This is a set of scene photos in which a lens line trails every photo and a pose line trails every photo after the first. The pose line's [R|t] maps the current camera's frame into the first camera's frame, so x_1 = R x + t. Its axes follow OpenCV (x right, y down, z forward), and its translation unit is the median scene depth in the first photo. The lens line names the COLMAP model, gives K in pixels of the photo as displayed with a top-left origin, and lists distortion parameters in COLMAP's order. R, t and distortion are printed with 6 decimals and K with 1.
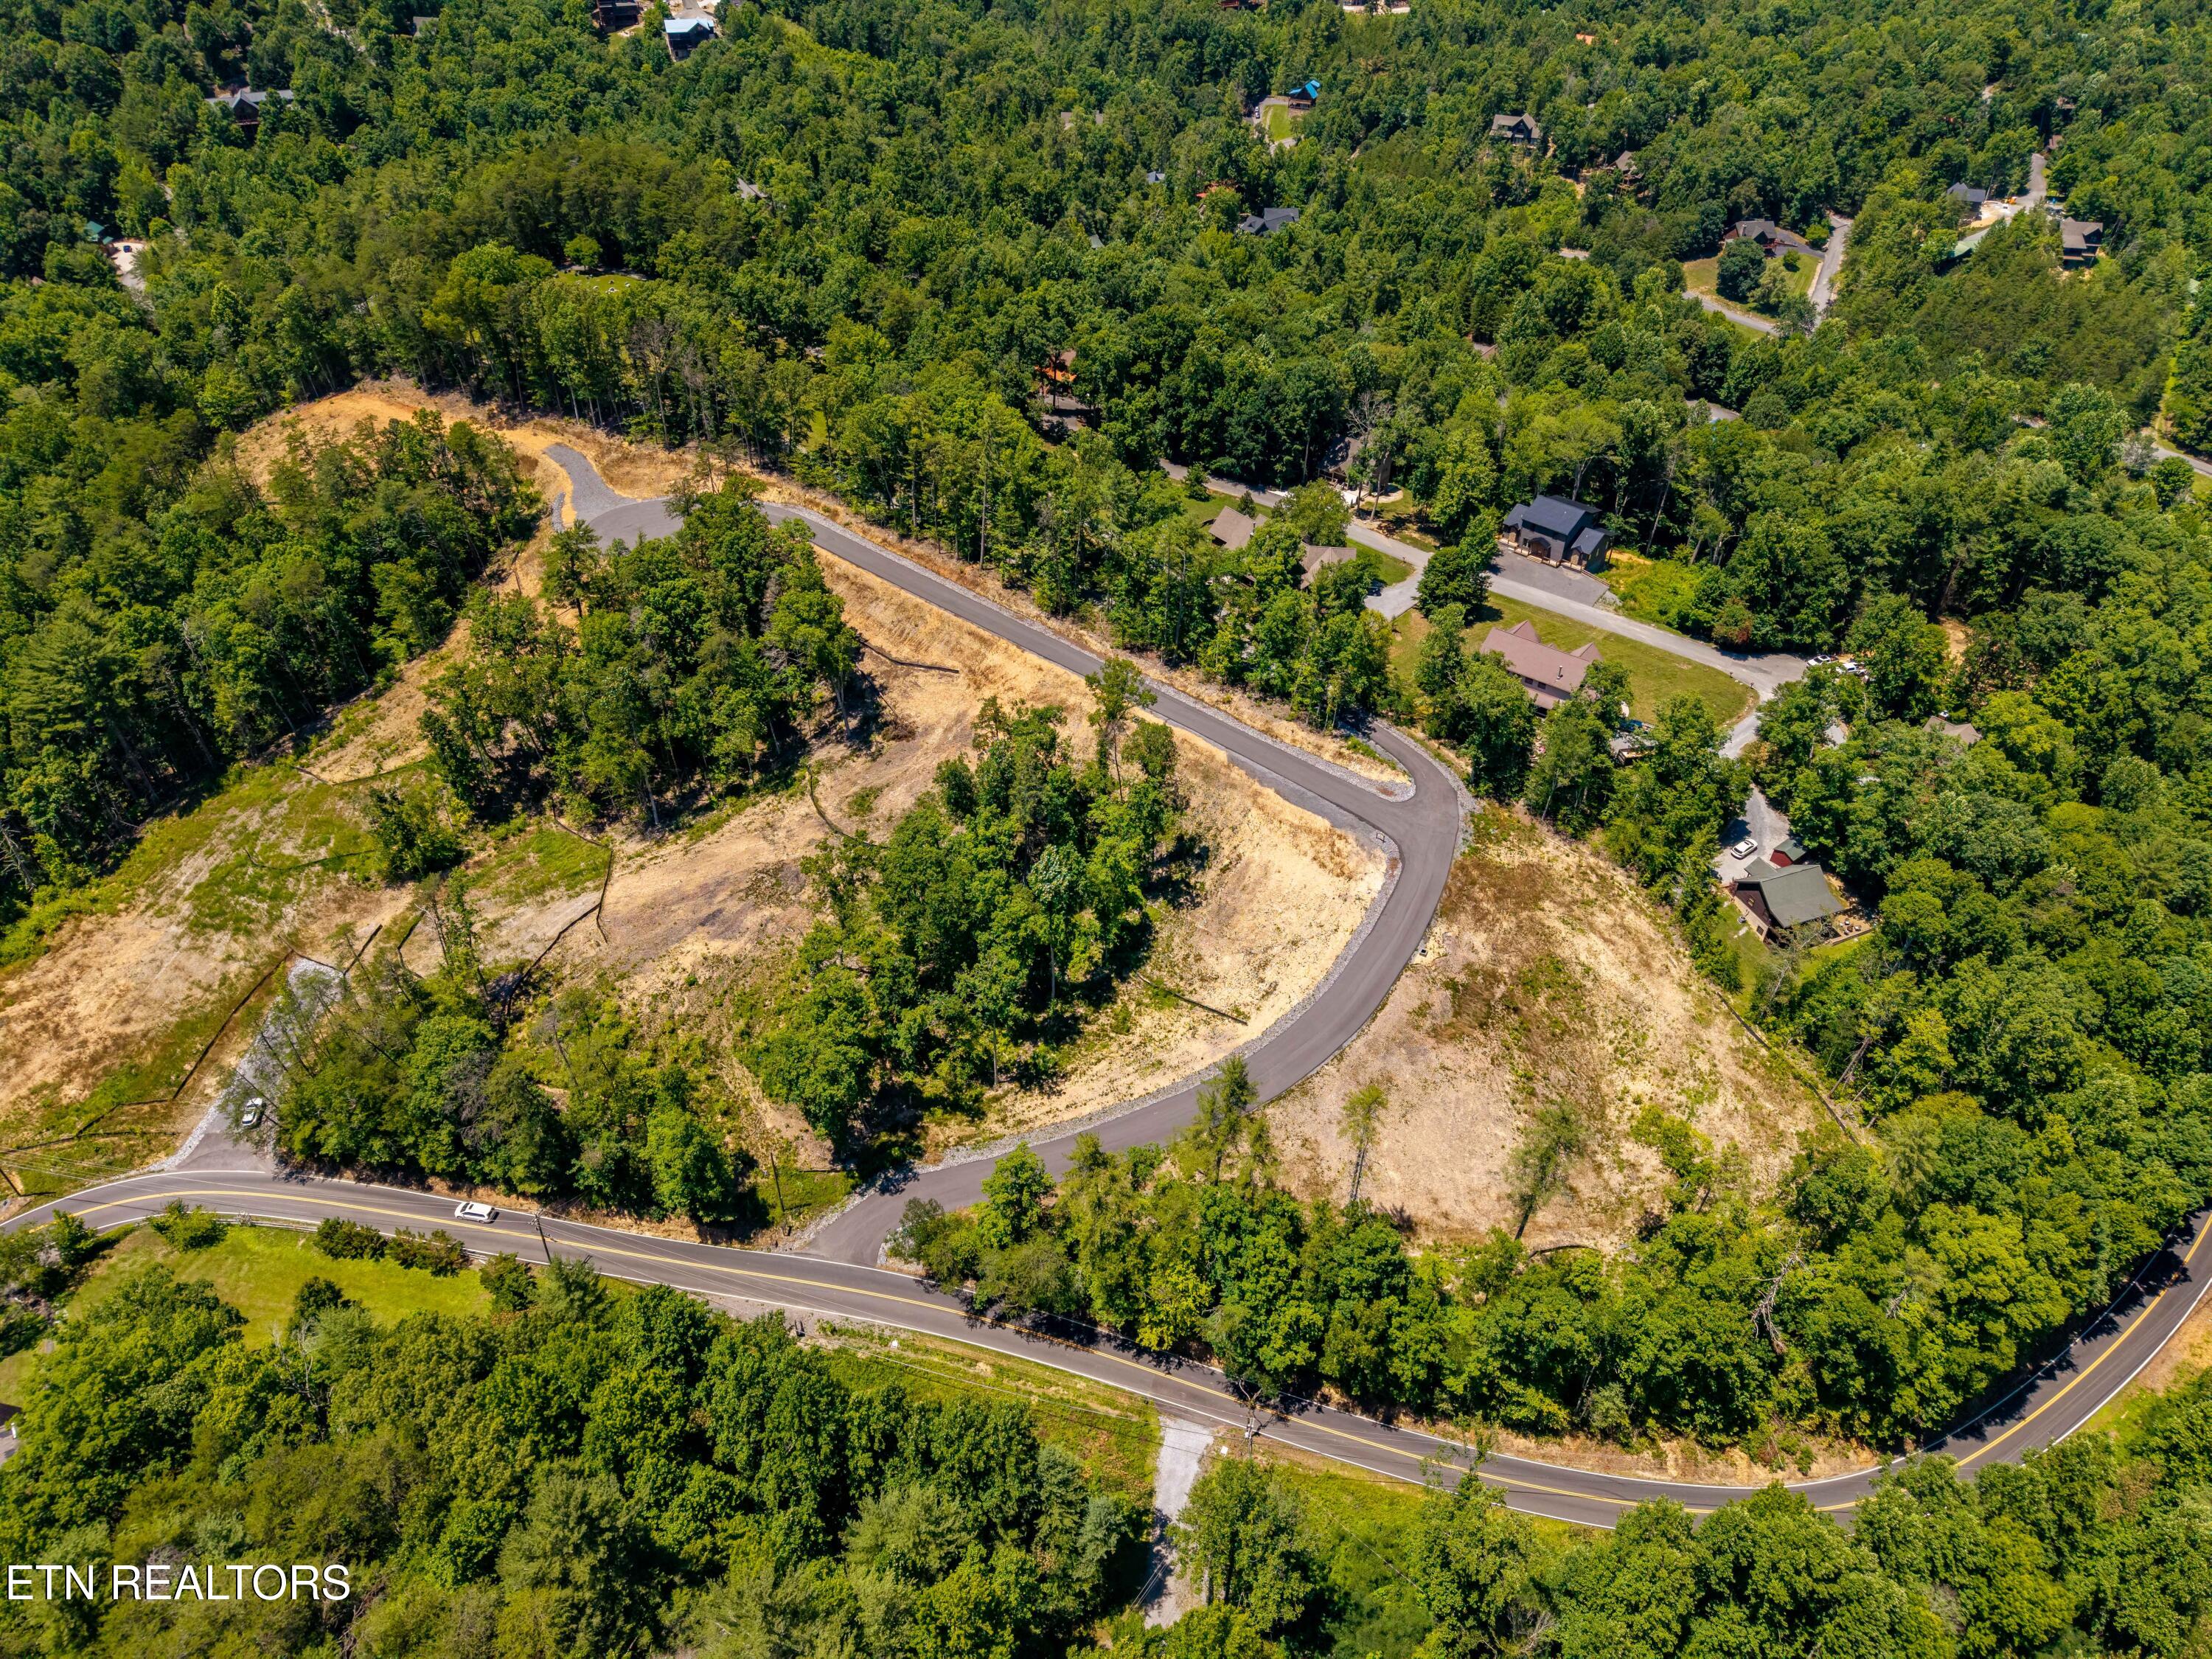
lens RADIAL K [[1482.3, 0, 1109.3], [0, 1482.3, 838.2], [0, 0, 1]] dist [0.025538, -0.022732]
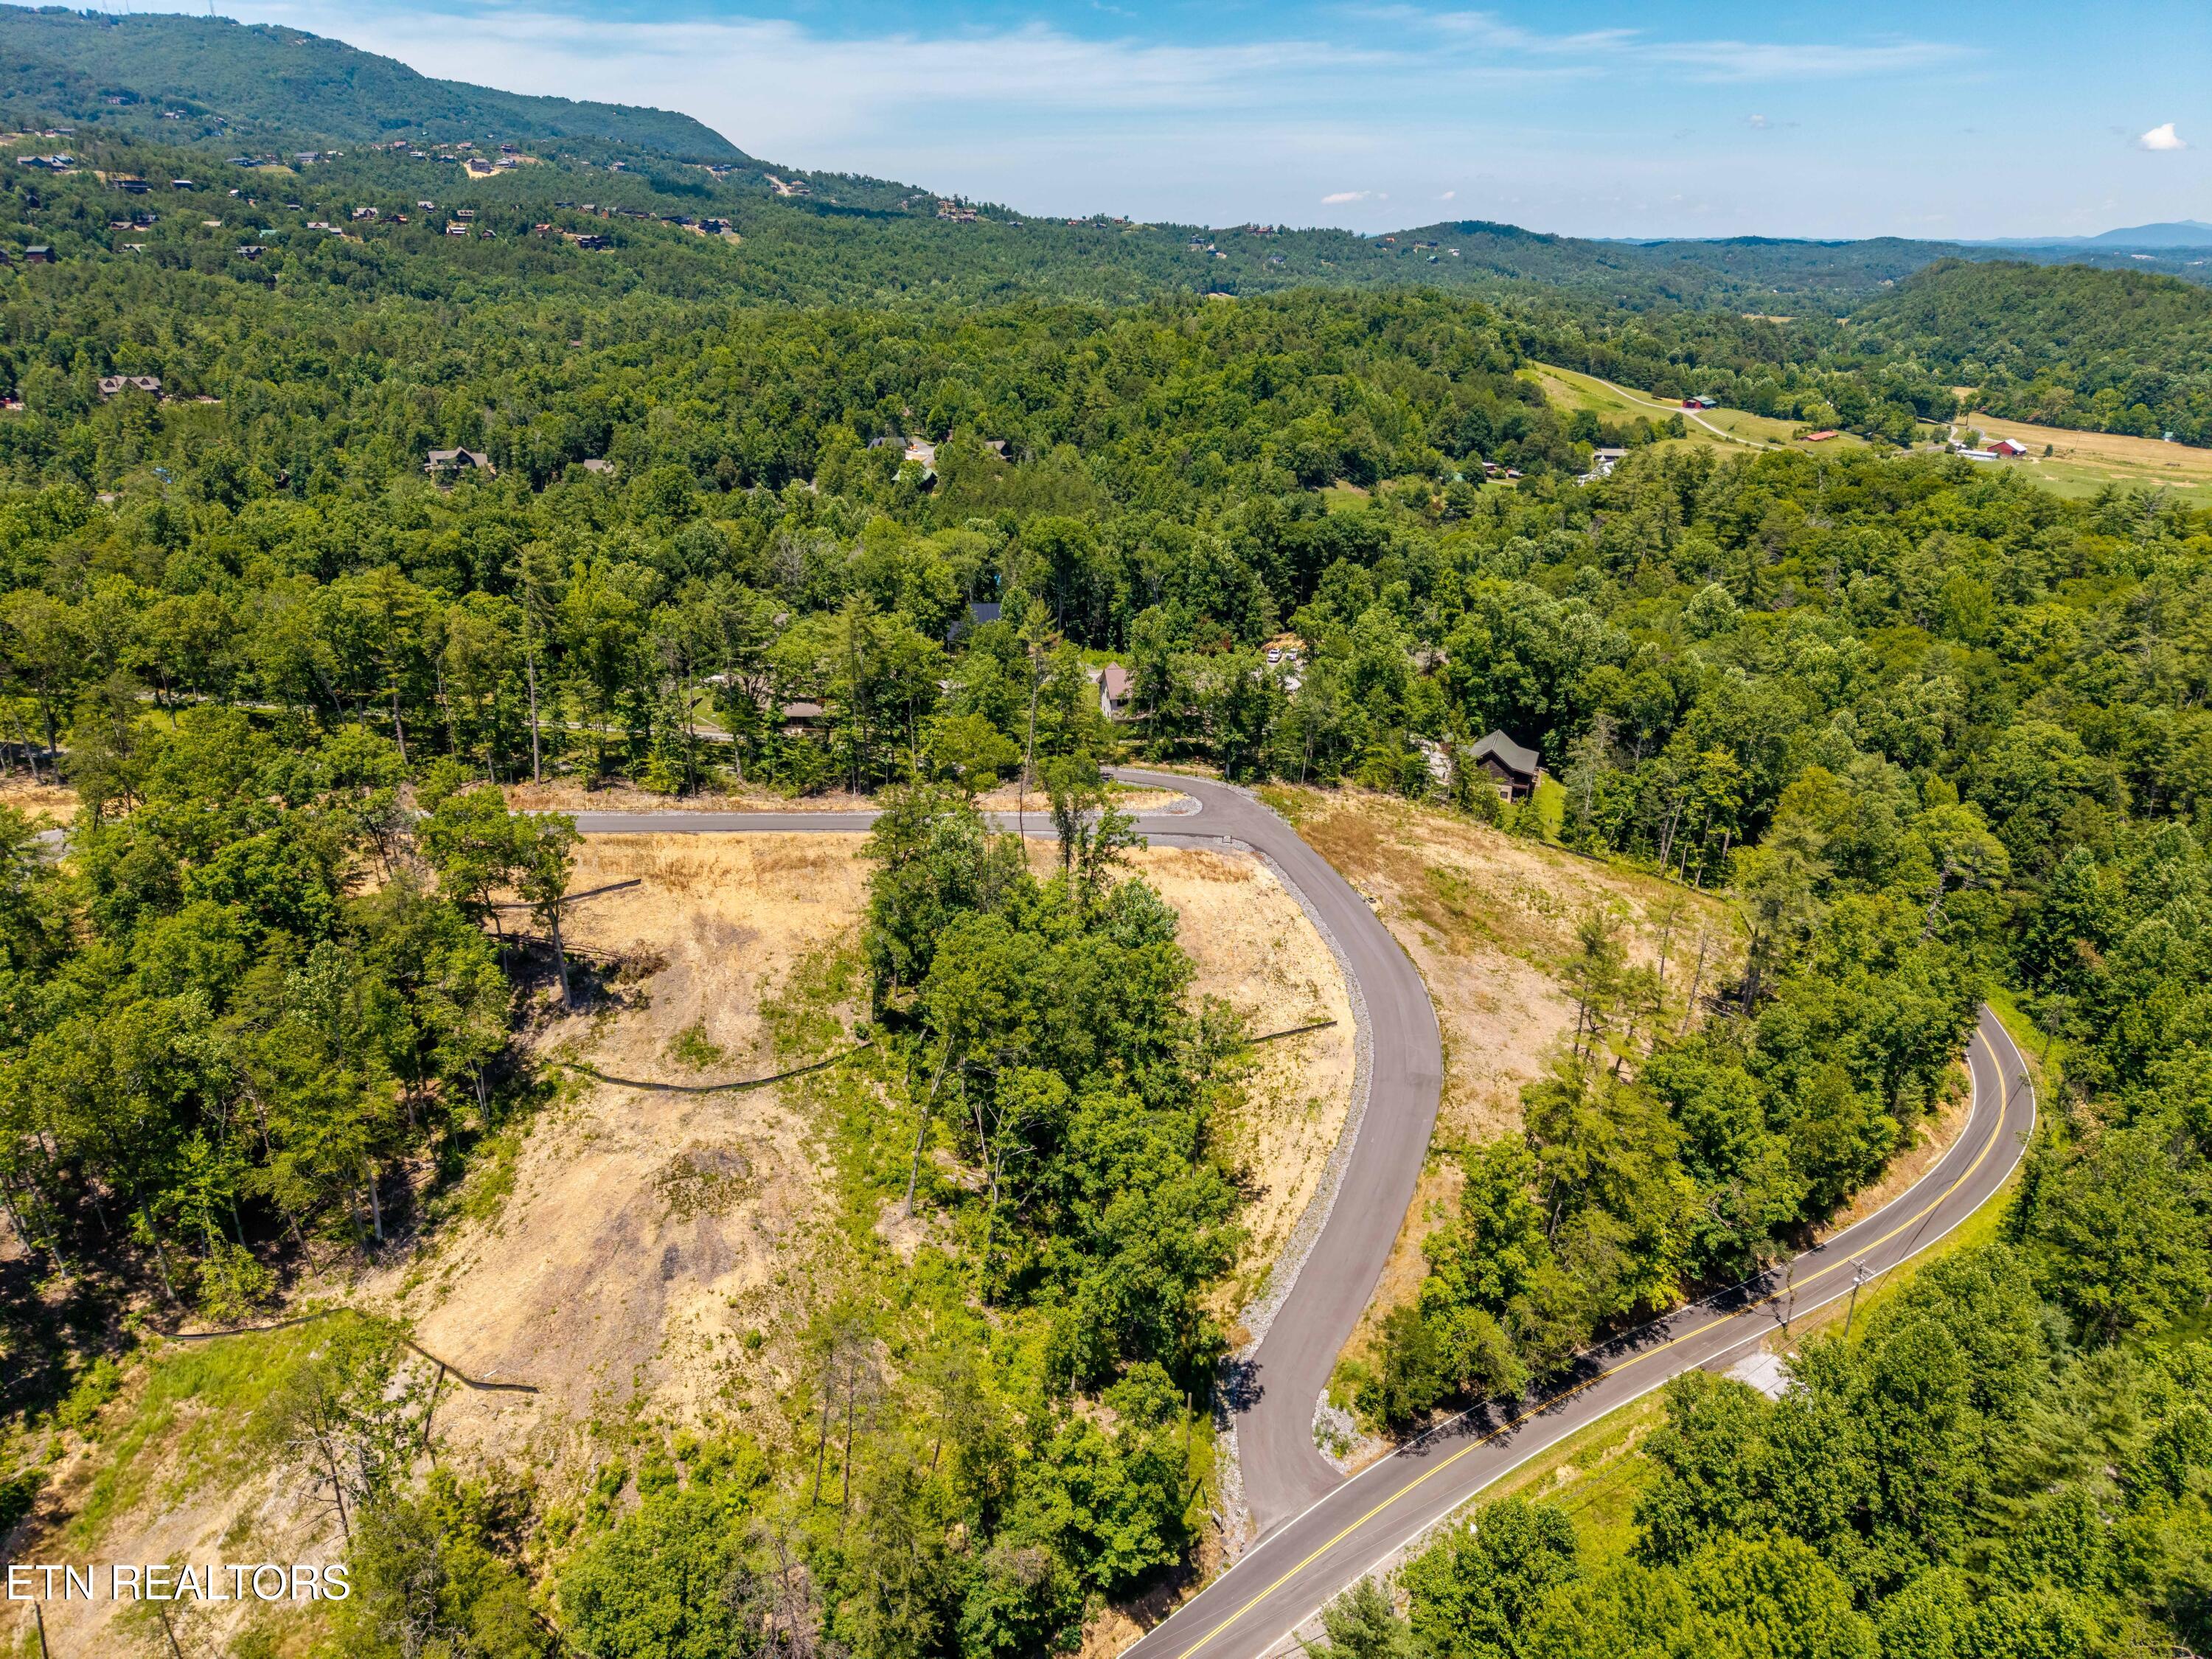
lens RADIAL K [[1482.3, 0, 1116.3], [0, 1482.3, 832.2], [0, 0, 1]] dist [0.025538, -0.022732]
pose [[0.649858, -0.294136, 0.700835, -0.473405], [0.478978, 0.874431, -0.077144, 0.031584], [-0.590140, 0.385817, 0.709140, 0.379588]]
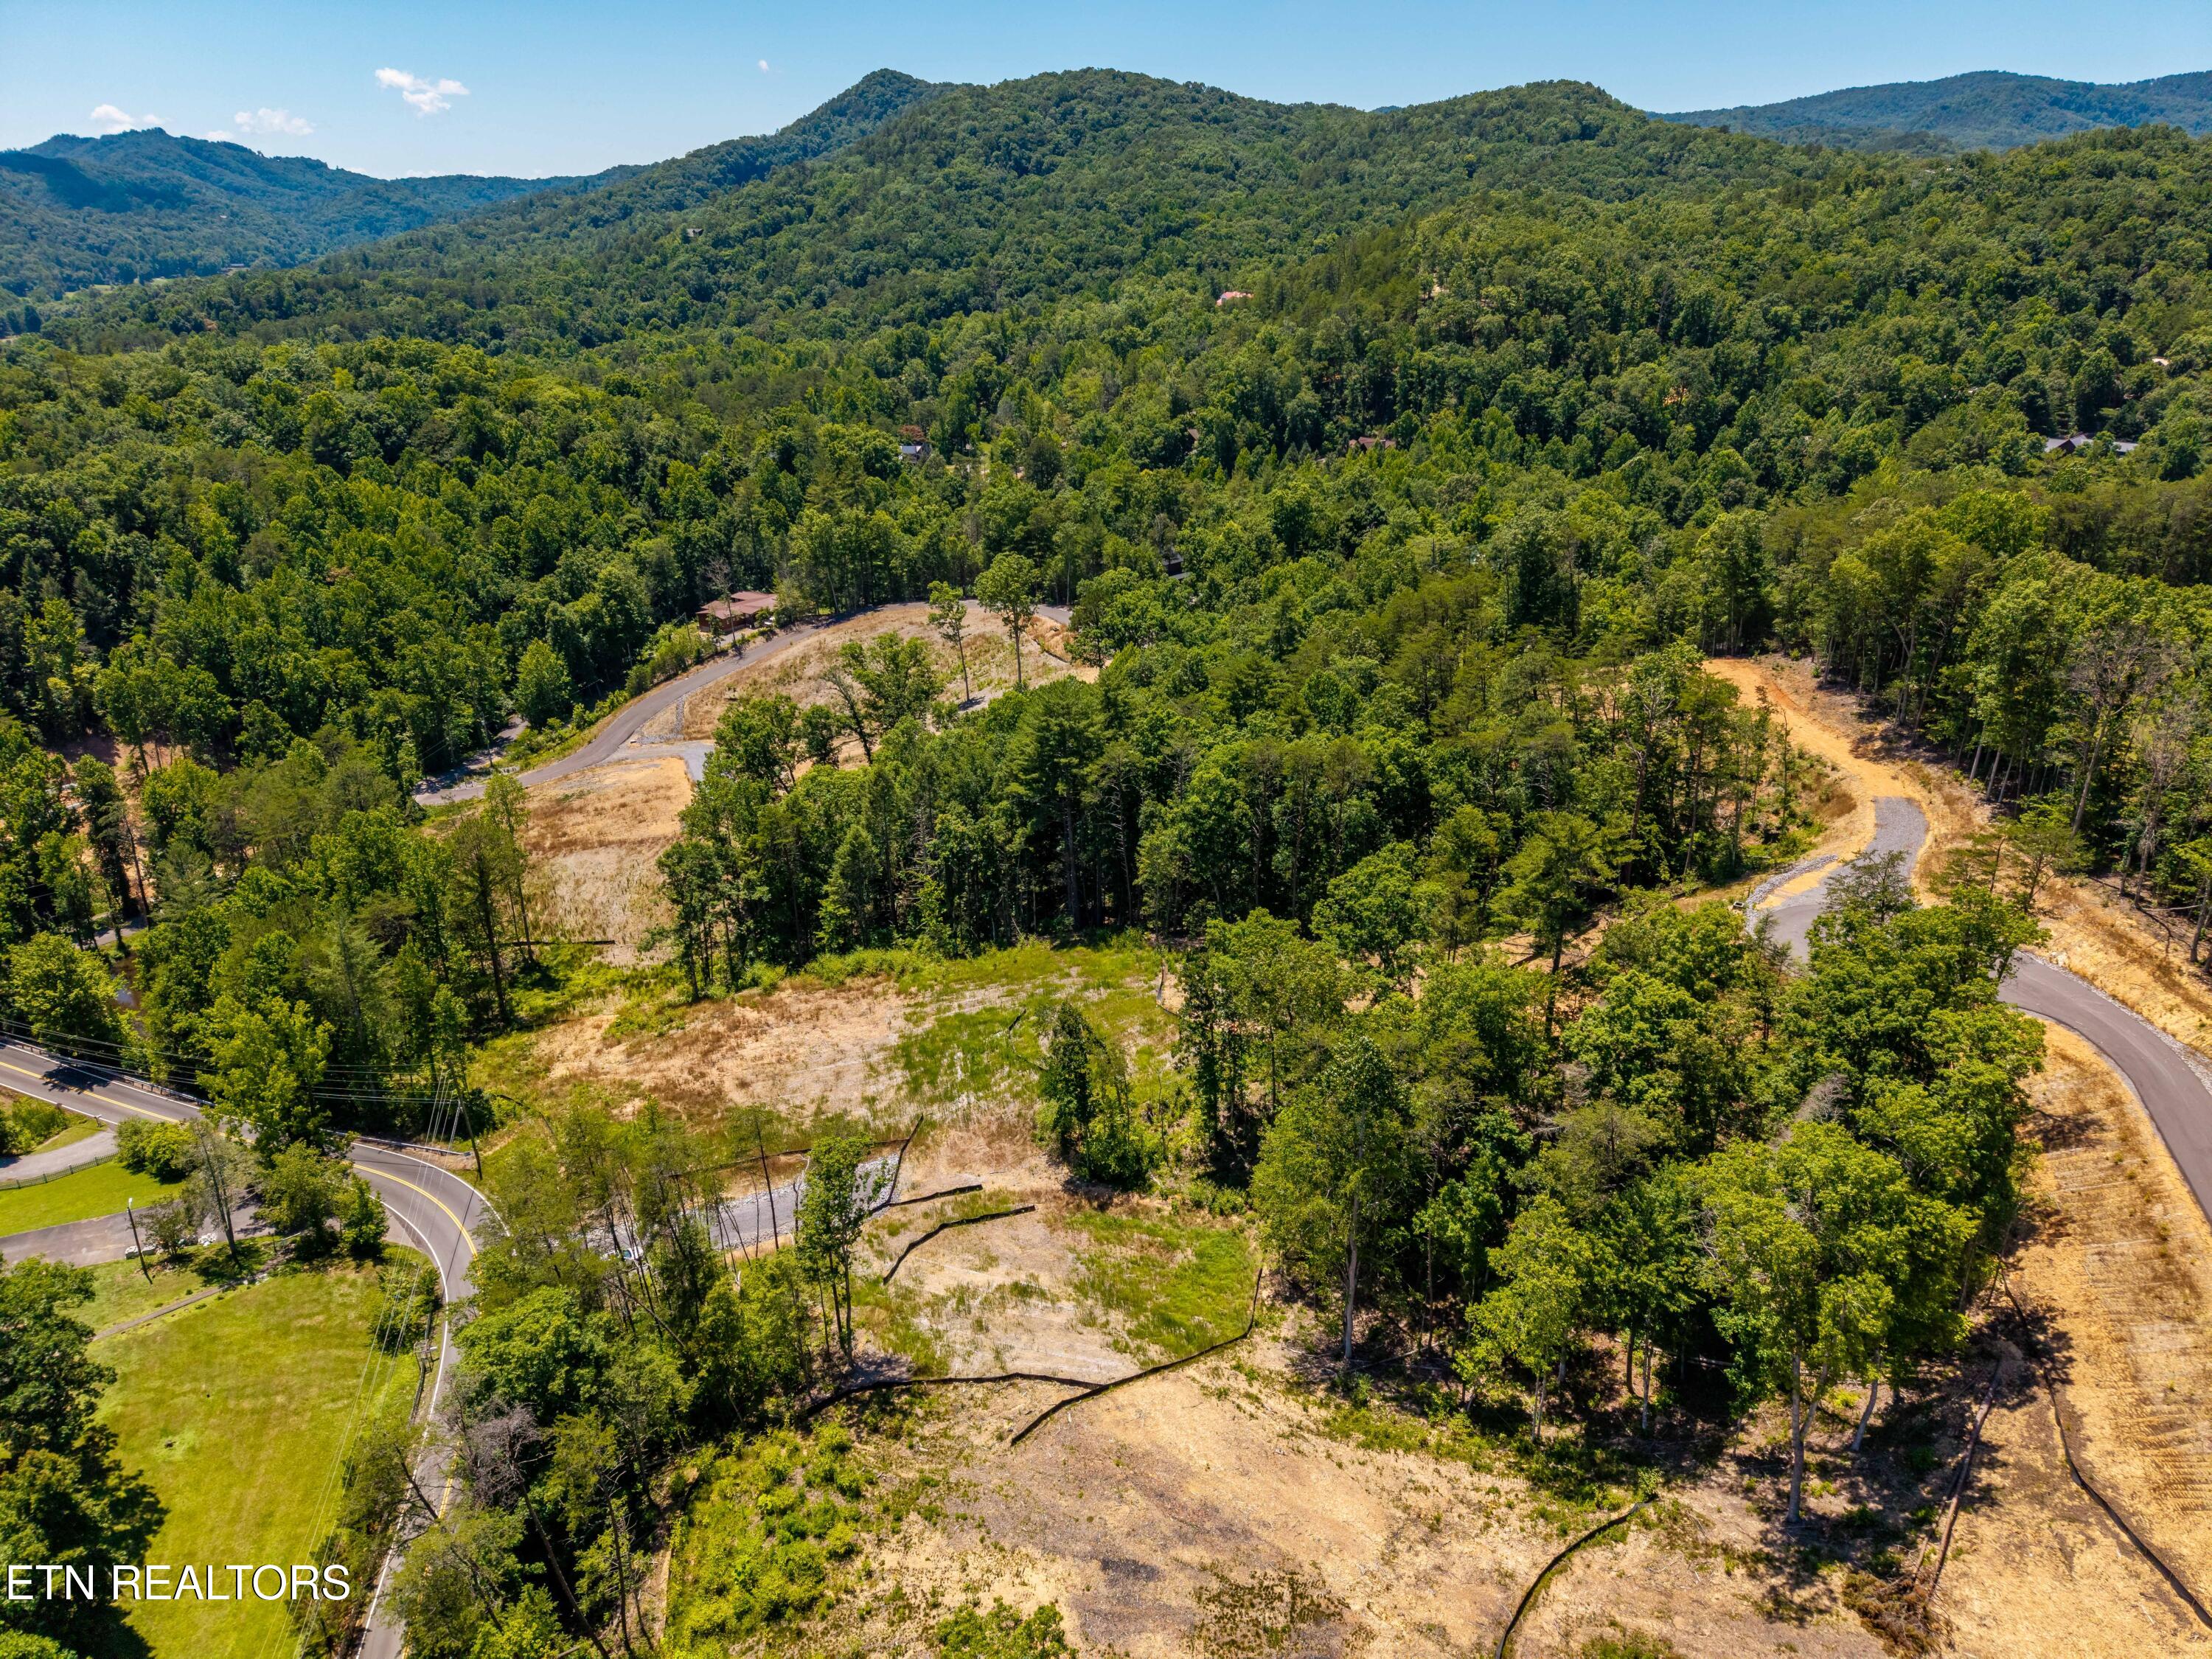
lens RADIAL K [[1482.3, 0, 1113.1], [0, 1482.3, 828.9], [0, 0, 1]] dist [0.025538, -0.022732]
pose [[0.361446, 0.350636, -0.863951, 0.036931], [-0.590727, 0.803018, 0.078767, -0.145807], [0.721387, 0.481889, 0.497378, 0.609942]]
